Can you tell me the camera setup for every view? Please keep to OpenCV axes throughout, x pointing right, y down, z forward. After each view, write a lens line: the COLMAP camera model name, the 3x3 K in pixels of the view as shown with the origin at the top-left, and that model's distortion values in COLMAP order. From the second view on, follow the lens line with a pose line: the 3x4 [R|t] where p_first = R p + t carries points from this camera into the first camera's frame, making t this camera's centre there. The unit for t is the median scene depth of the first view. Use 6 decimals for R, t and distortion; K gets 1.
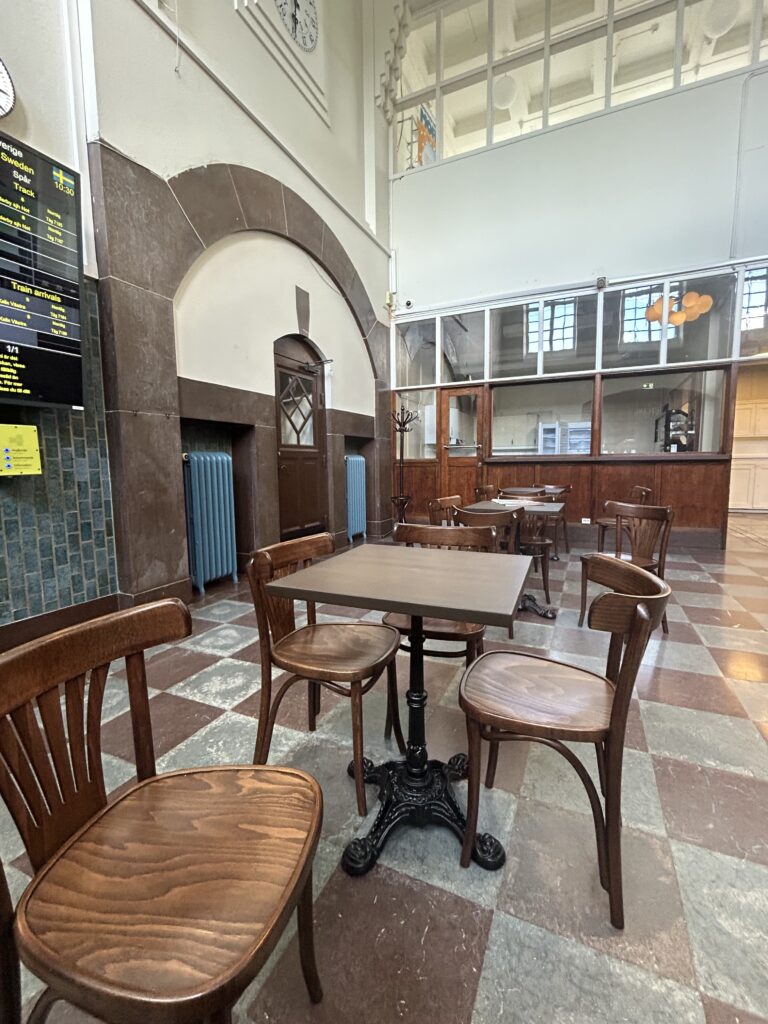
lens RADIAL K [[447.4, 0, 384.0], [0, 447.4, 512.0], [0, 0, 1]] dist [-0.001351, 0.000070]
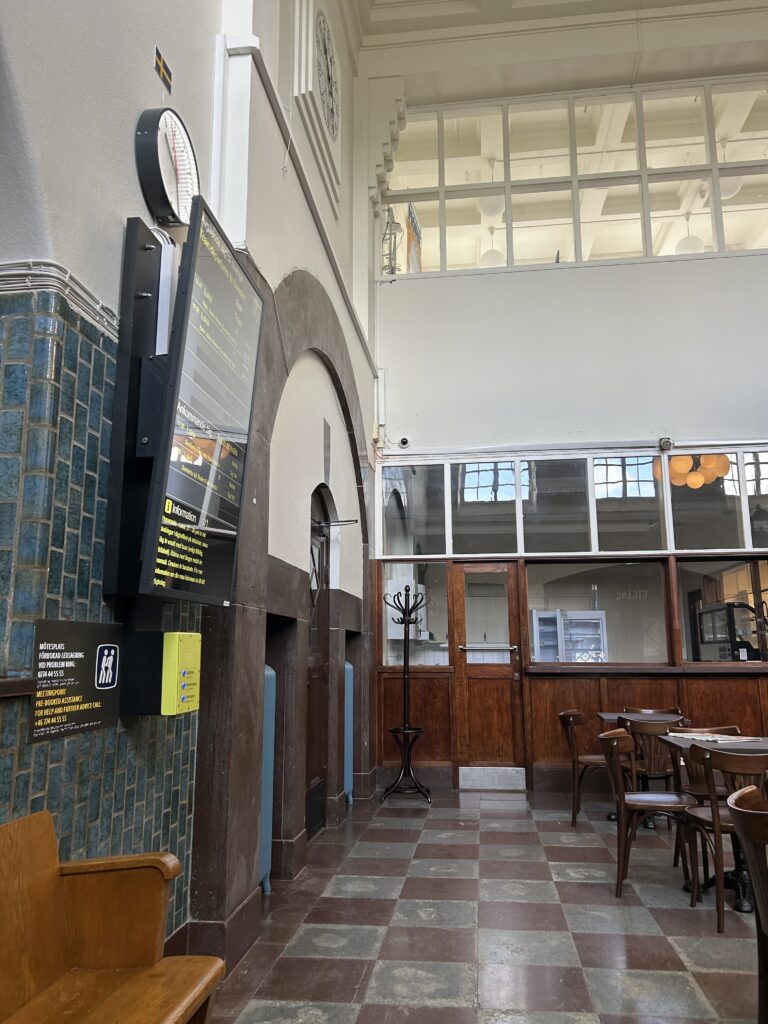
lens RADIAL K [[774.2, 0, 384.0], [0, 774.2, 512.0], [0, 0, 1]] dist [0.079192, -0.113064]
pose [[0.952277, 0.063027, 0.298656, -0.368240], [0.027239, 0.956998, -0.288813, -0.011349], [-0.304016, 0.283165, 0.909611, -0.068238]]
